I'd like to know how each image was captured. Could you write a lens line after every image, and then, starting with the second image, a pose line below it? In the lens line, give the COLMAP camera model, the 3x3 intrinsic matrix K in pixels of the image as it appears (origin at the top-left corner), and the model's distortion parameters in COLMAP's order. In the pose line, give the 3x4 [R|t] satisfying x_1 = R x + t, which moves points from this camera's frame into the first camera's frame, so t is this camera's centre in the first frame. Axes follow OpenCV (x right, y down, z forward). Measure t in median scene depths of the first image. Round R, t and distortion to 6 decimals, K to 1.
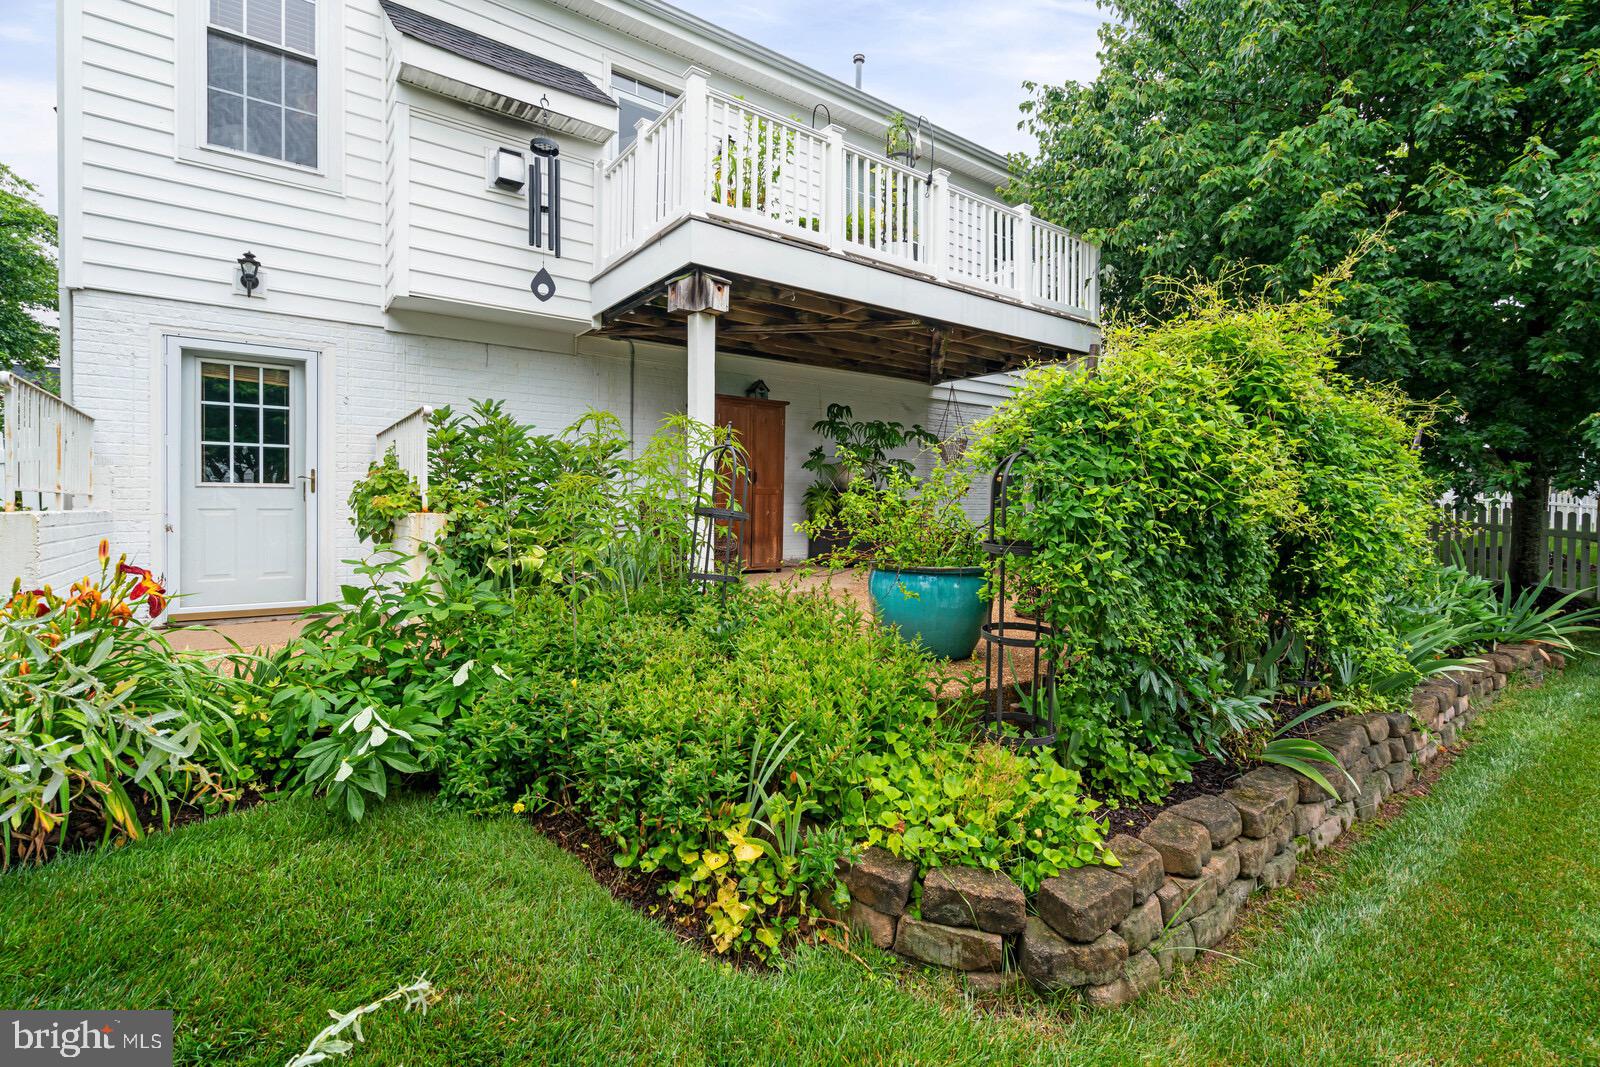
lens RADIAL K [[723.9, 0, 800.0], [0, 723.9, 533.5], [0, 0, 1]] dist [0.000303, 0.001417]
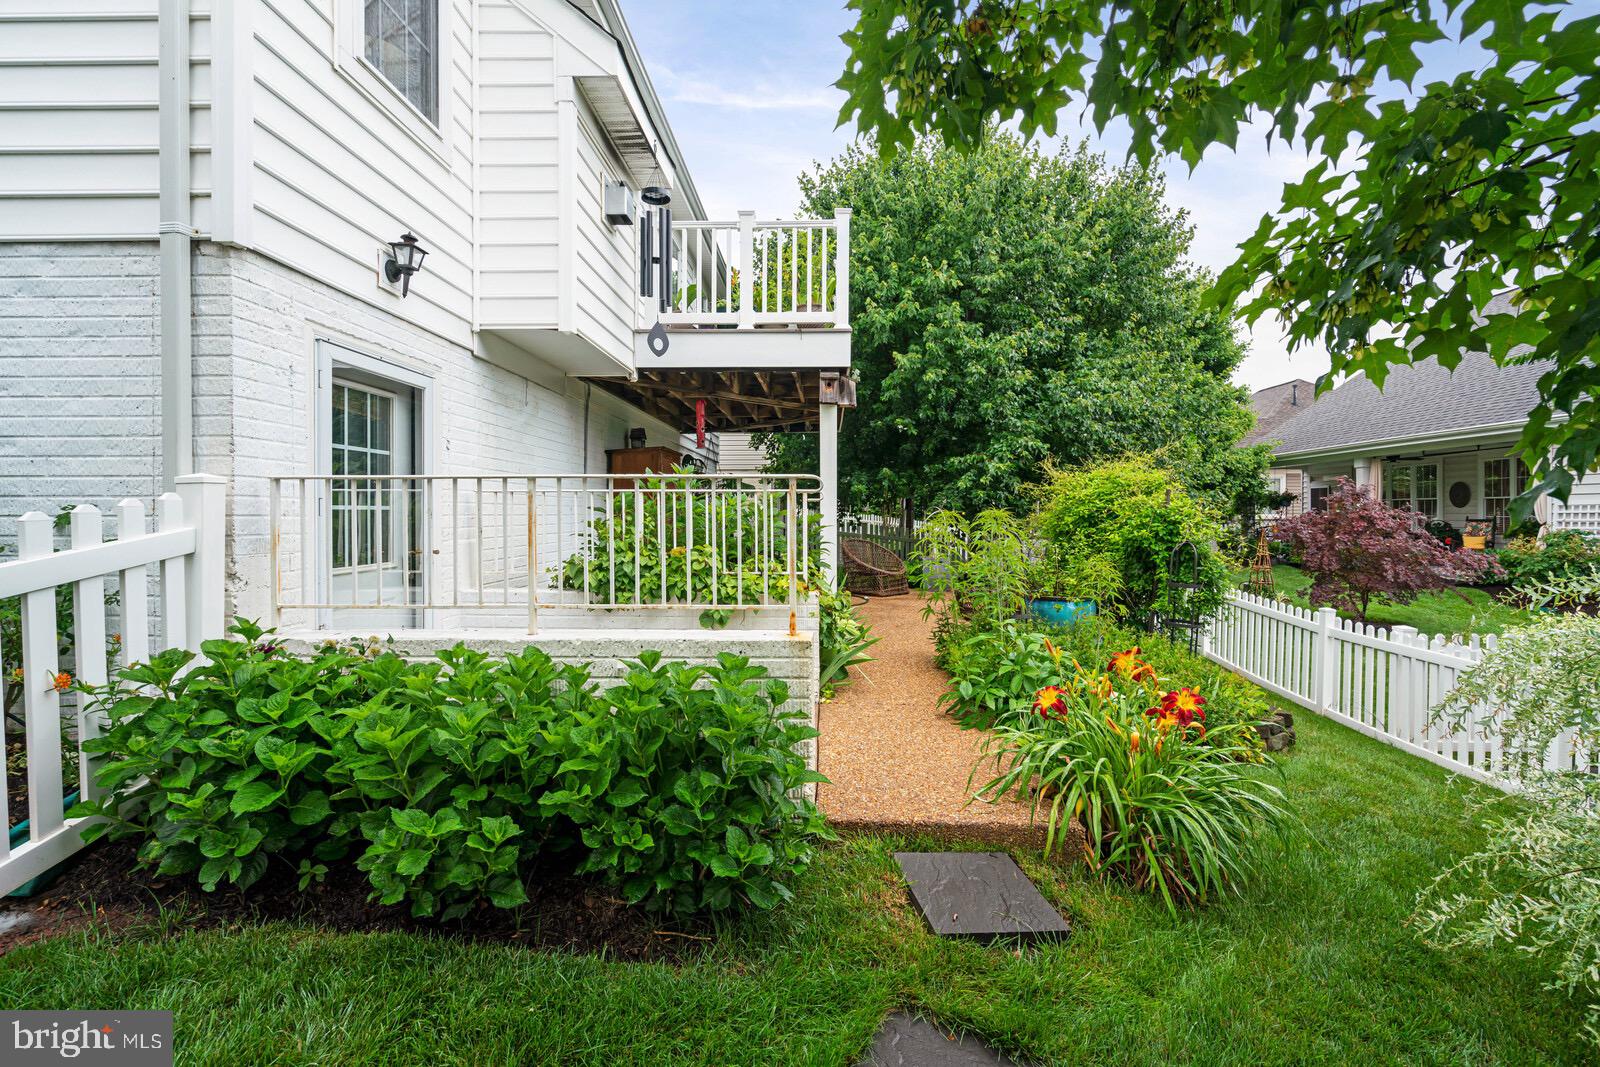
lens RADIAL K [[723.9, 0, 800.0], [0, 723.9, 533.5], [0, 0, 1]] dist [0.000303, 0.001417]
pose [[0.617544, -0.025506, 0.786123, -0.998002], [0.029911, 0.999513, 0.008933, -0.090632], [-0.785967, 0.017997, 0.618006, 0.266858]]
